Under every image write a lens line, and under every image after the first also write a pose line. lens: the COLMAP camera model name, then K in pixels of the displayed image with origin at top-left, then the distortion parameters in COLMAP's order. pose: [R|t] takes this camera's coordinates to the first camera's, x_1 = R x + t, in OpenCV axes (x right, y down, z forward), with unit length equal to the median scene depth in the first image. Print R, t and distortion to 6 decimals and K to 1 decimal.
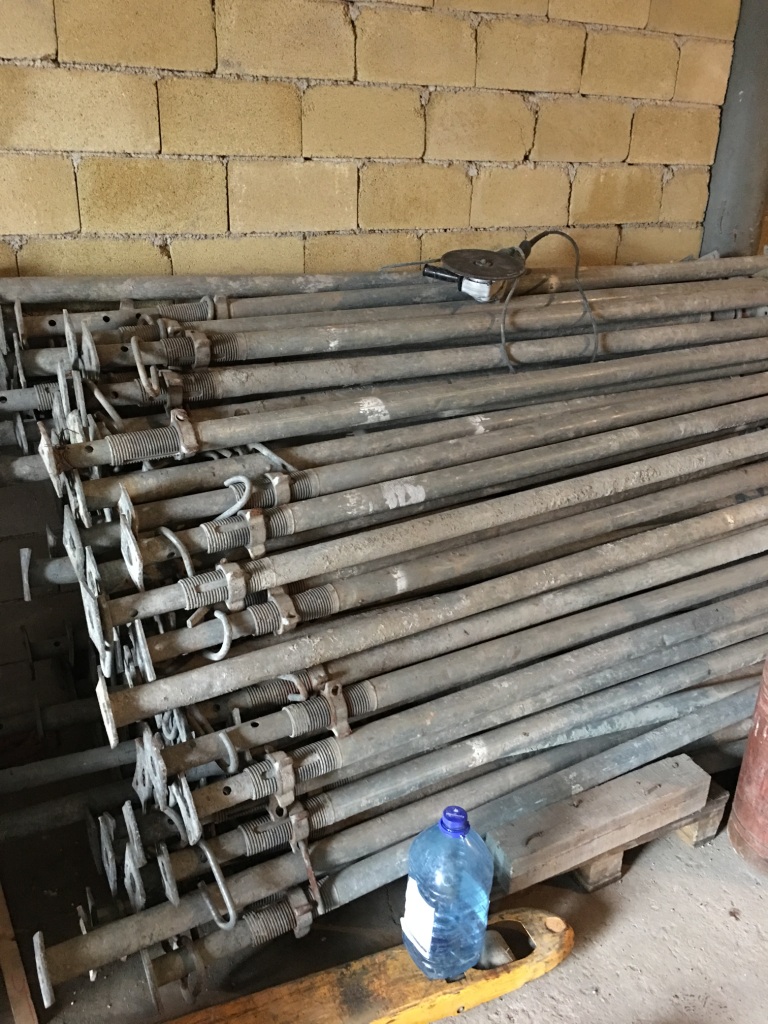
lens RADIAL K [[885.4, 0, 384.1], [0, 885.4, 511.4], [0, 0, 1]] dist [0.061455, -0.077255]
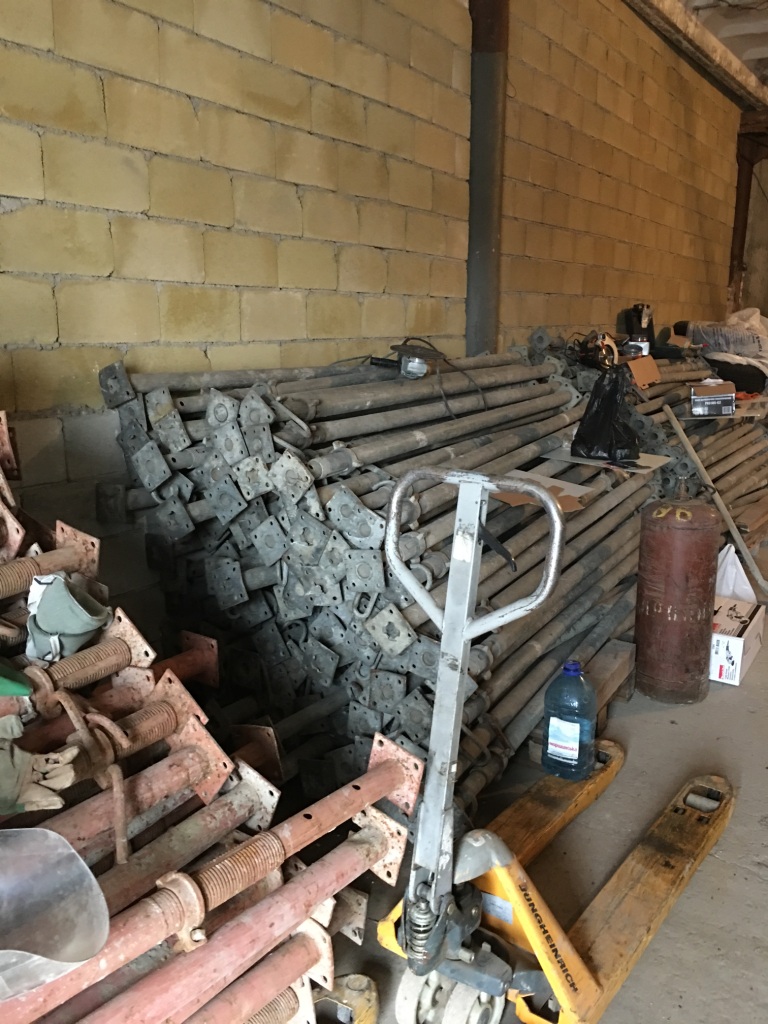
lens RADIAL K [[885.4, 0, 383.7], [0, 885.4, 514.9], [0, 0, 1]] dist [0.061455, -0.077255]
pose [[0.859669, -0.136900, 0.492167, -0.690884], [0.223090, 0.967308, -0.120608, 0.147886], [-0.459566, 0.213481, 0.862105, -0.187640]]
